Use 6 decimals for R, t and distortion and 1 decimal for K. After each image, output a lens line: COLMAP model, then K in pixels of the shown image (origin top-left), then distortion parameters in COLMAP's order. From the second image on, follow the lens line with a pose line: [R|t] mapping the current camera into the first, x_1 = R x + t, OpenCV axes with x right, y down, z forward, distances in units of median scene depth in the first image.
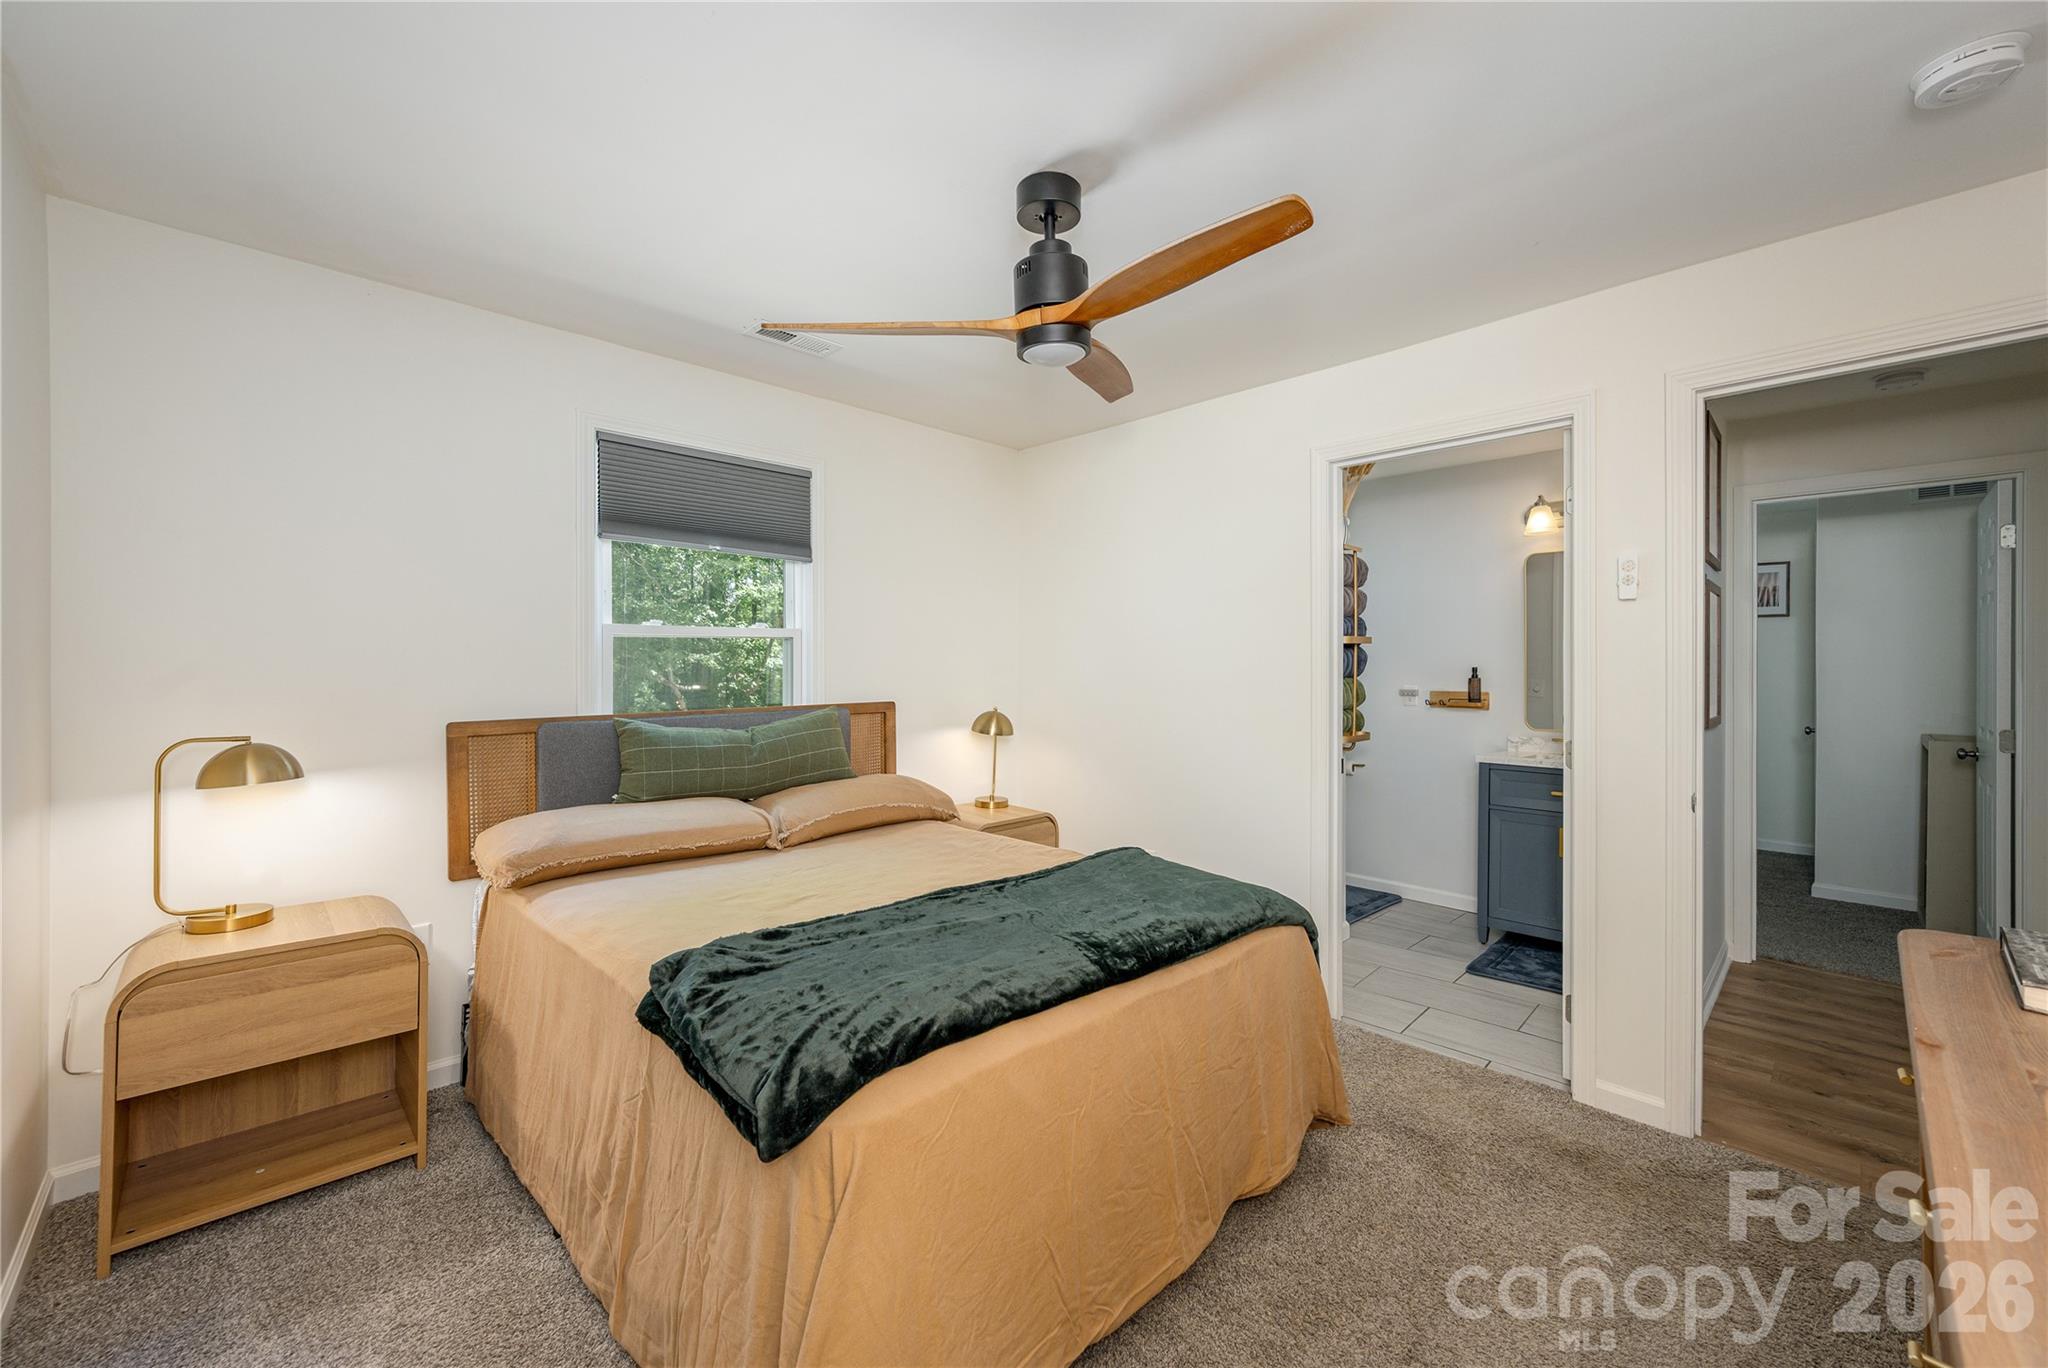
lens RADIAL K [[812.8, 0, 1028.0], [0, 812.8, 652.8], [0, 0, 1]] dist [0.001011, 0.000151]
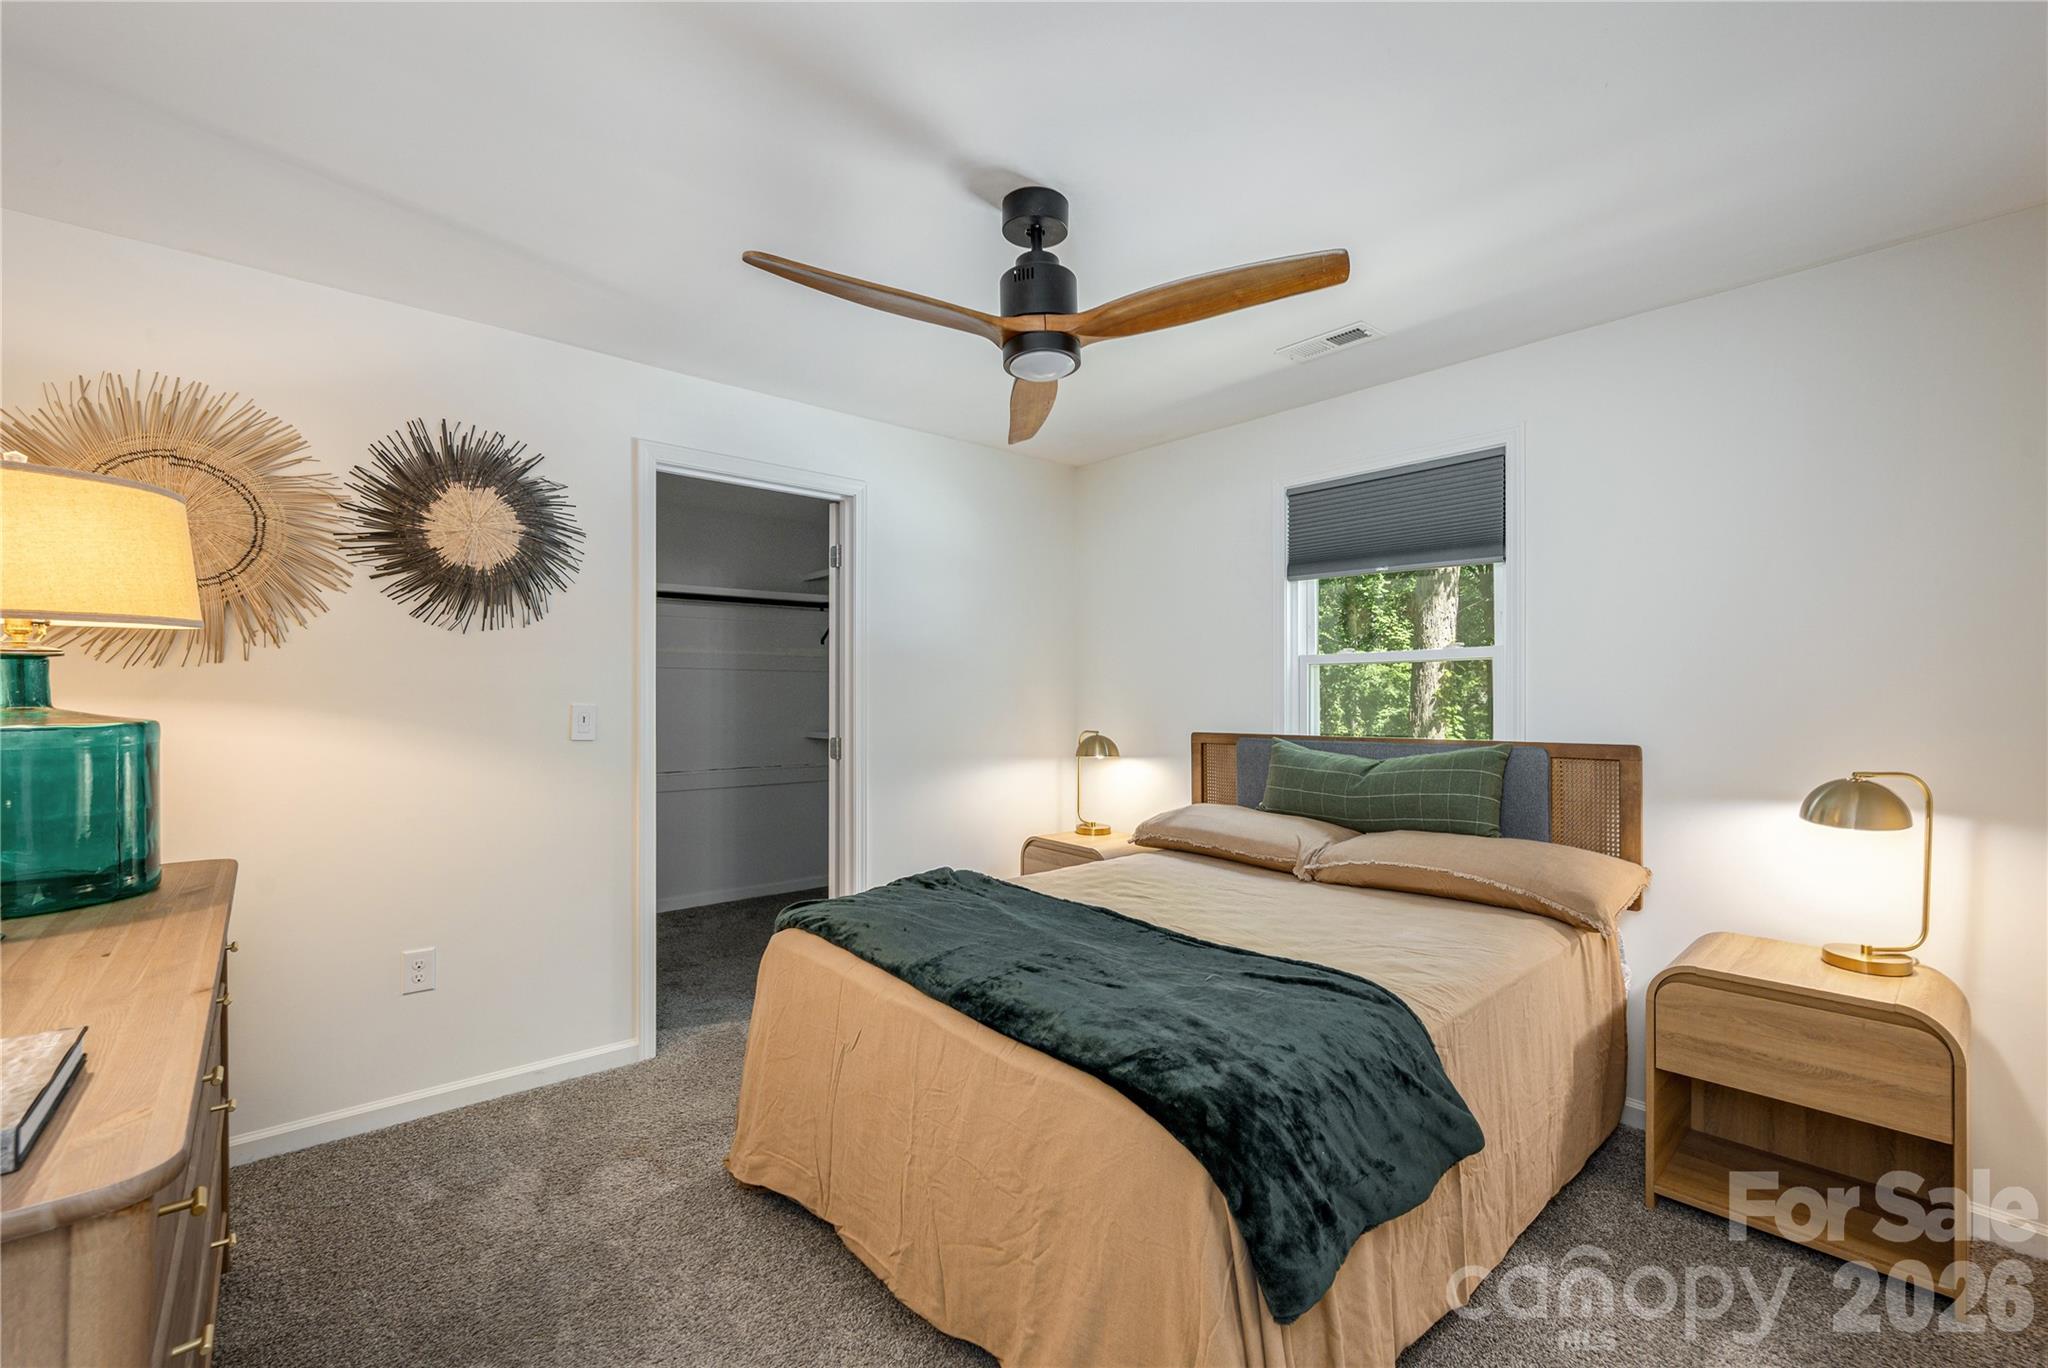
lens RADIAL K [[859.8, 0, 1024.0], [0, 859.8, 684.0], [0, 0, 1]] dist [-0.041246, 0.000025]
pose [[-0.061844, -0.017214, -0.997937, 0.683496], [0.008901, 0.999802, -0.017798, 0.022114], [0.998046, -0.009983, -0.061678, 0.682021]]
